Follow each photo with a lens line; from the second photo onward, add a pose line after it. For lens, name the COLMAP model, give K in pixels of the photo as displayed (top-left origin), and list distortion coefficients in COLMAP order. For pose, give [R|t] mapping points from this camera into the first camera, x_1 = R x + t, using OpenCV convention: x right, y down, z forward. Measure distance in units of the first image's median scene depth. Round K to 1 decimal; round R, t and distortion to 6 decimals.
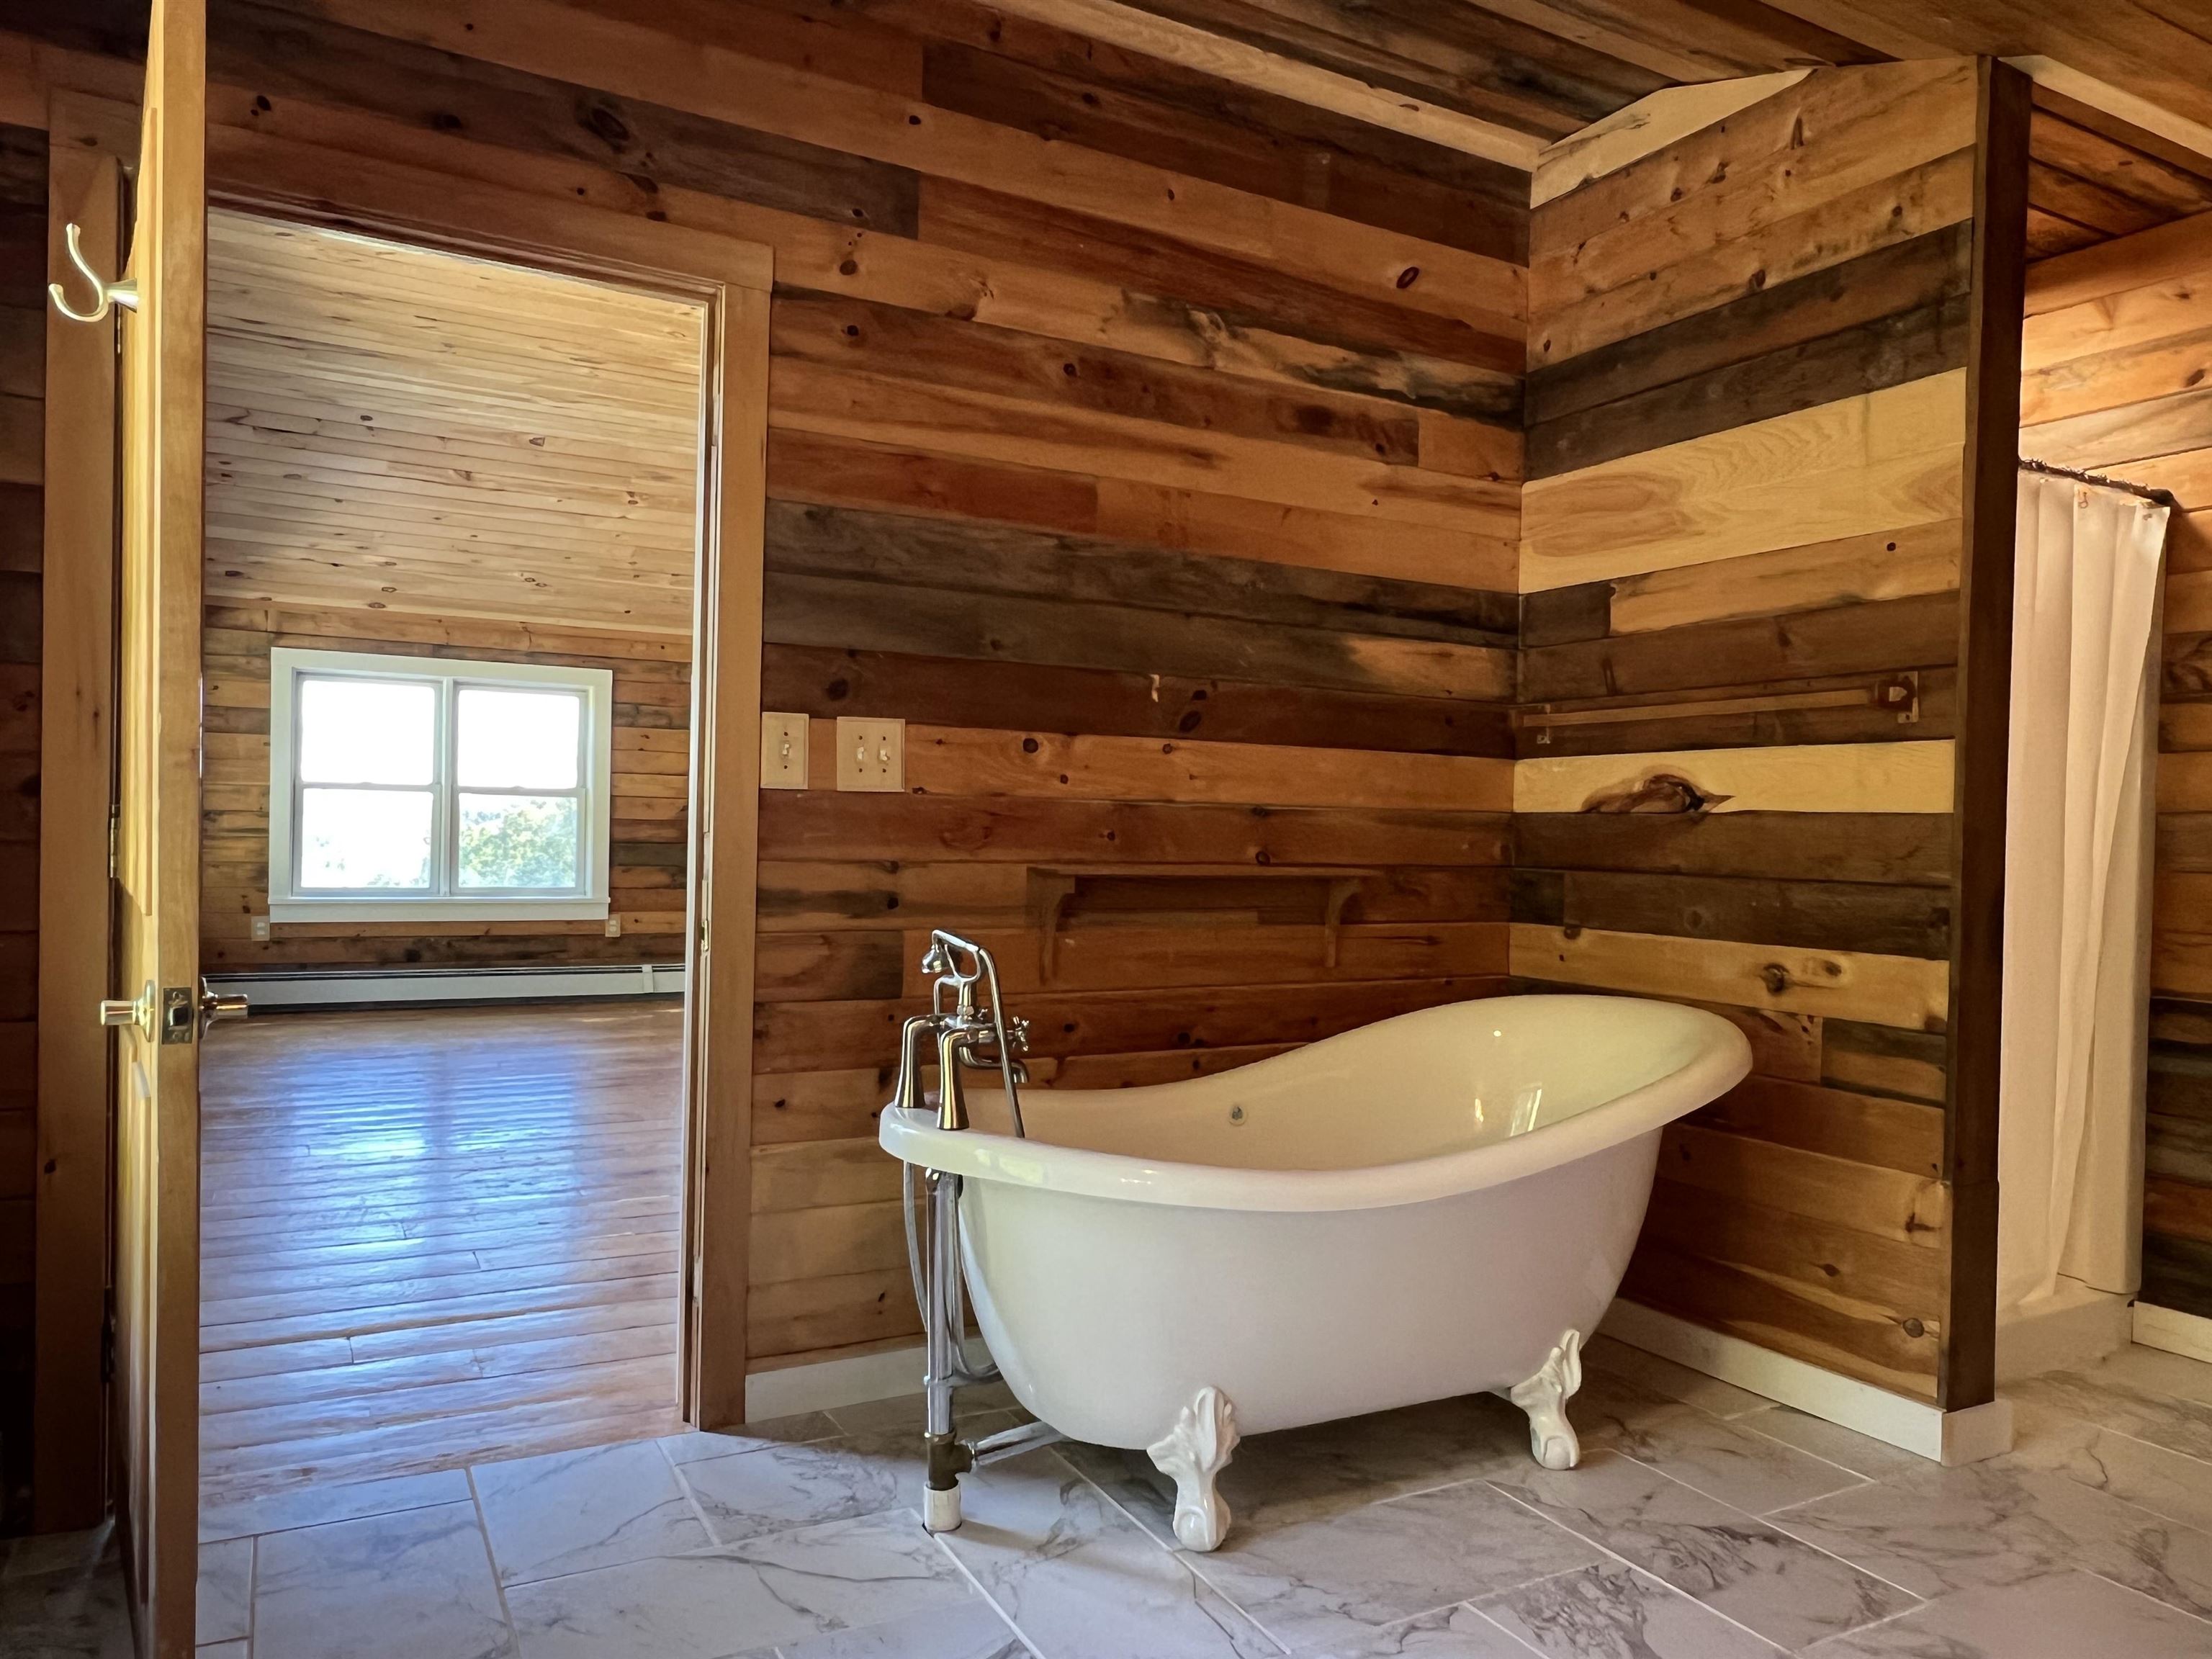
lens RADIAL K [[1497.3, 0, 1093.6], [0, 1497.3, 844.3], [0, 0, 1]] dist [0.003429, -0.006179]
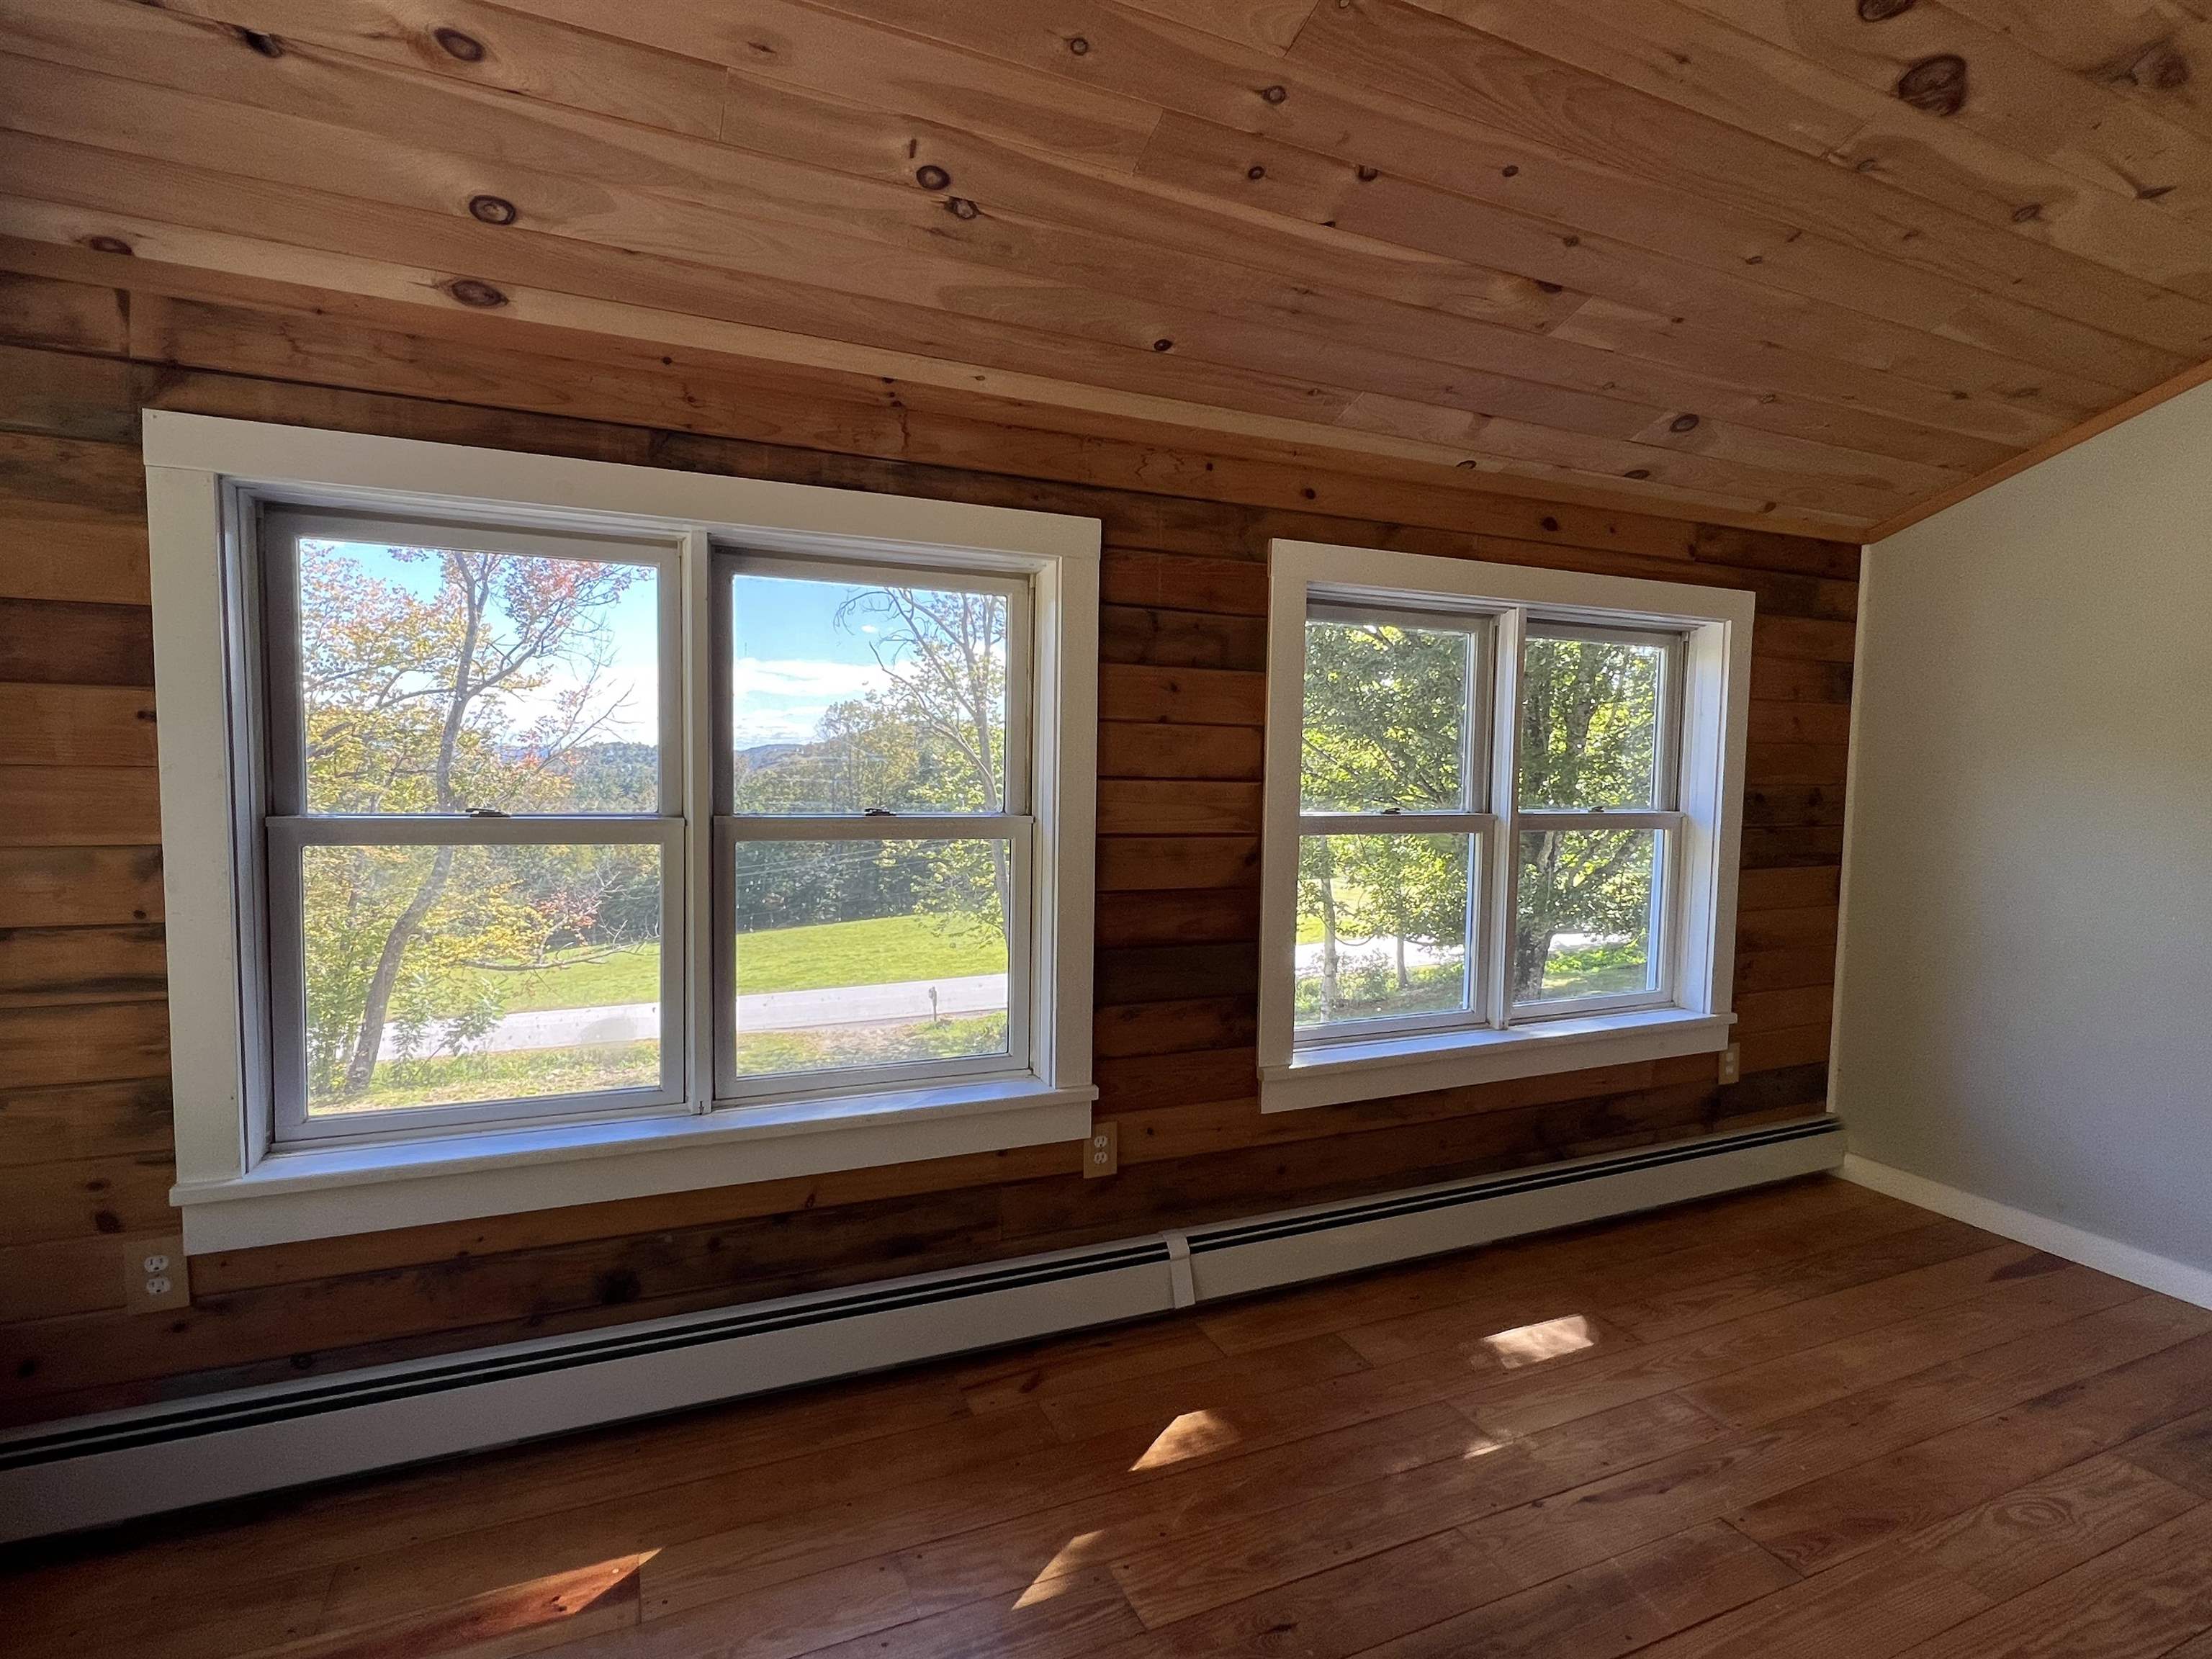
lens RADIAL K [[1090.8, 0, 1100.7], [0, 1090.8, 834.5], [0, 0, 1]] dist [0.001252, -0.000822]
pose [[0.995981, 0.000492, -0.089560, -0.322377], [0.003973, 0.998757, 0.049677, -0.051667], [0.089474, -0.049833, 0.994742, 0.773622]]
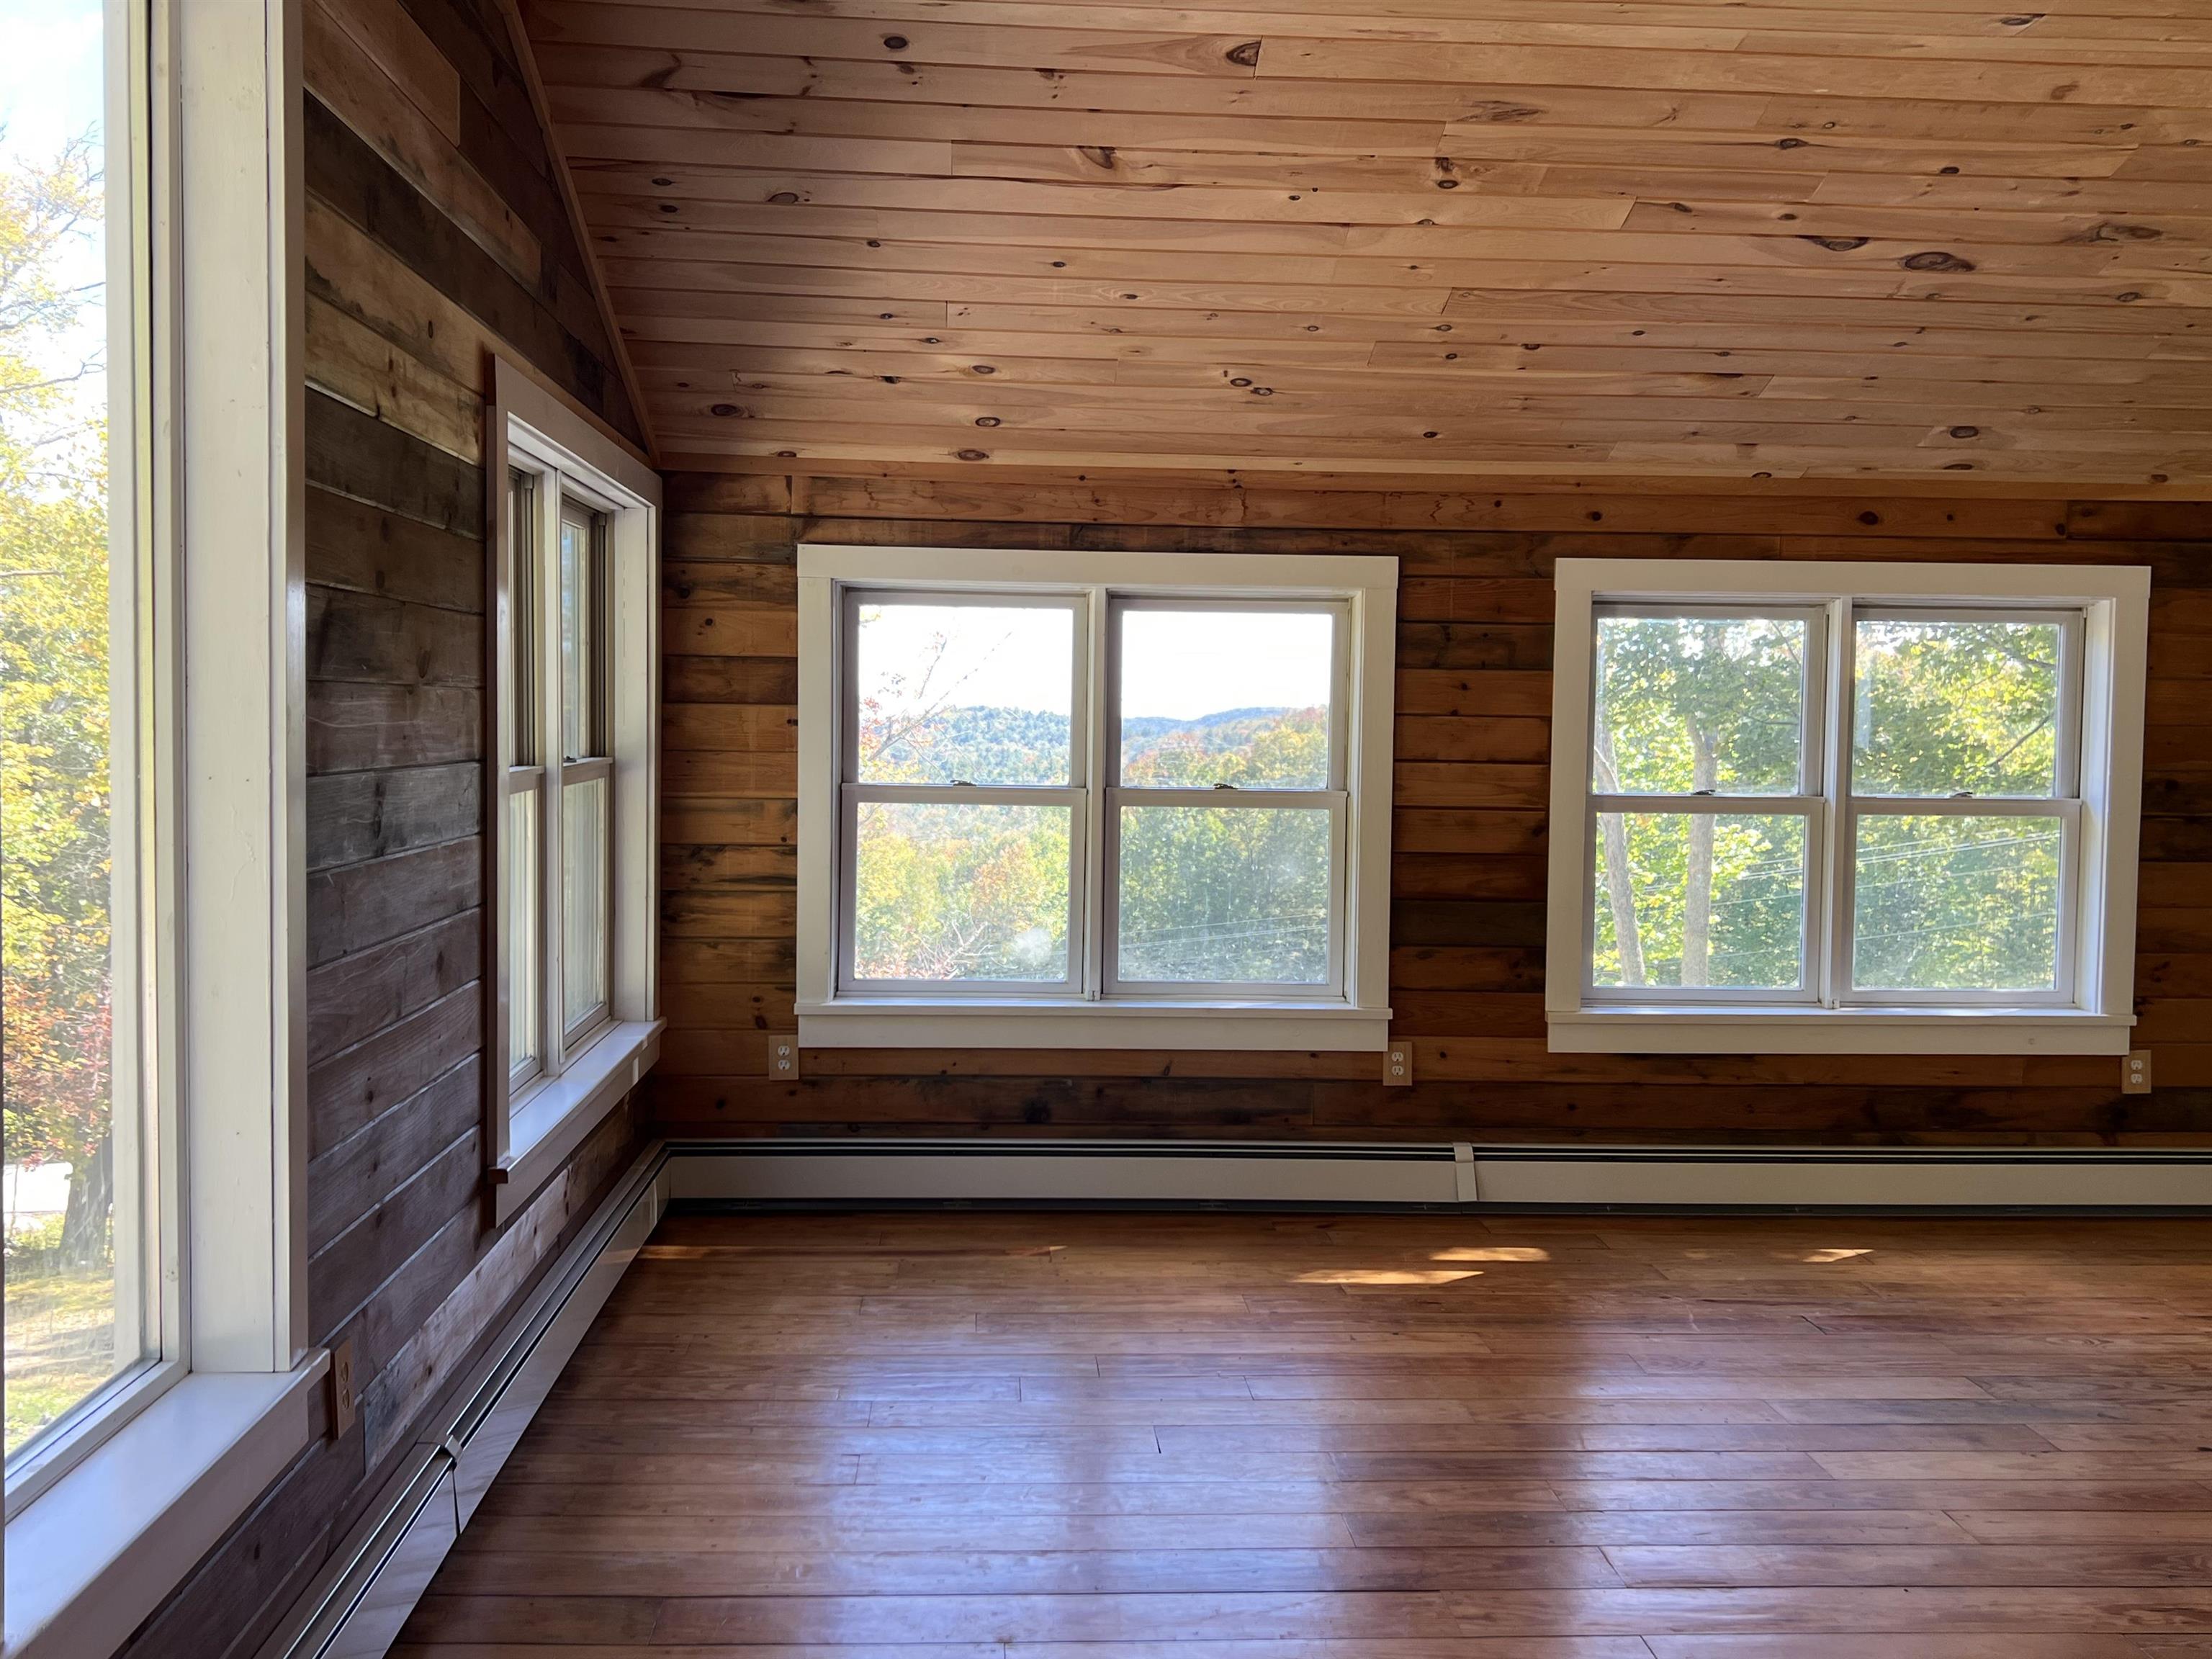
lens RADIAL K [[2121.0, 0, 1111.0], [0, 2121.0, 843.8], [0, 0, 1]] dist [0.034869, 0.000000]
pose [[0.903596, 0.013690, -0.428167, -0.112680], [-0.000332, 0.999511, 0.031257, -0.046164], [0.428385, -0.028102, 0.903159, 0.344240]]
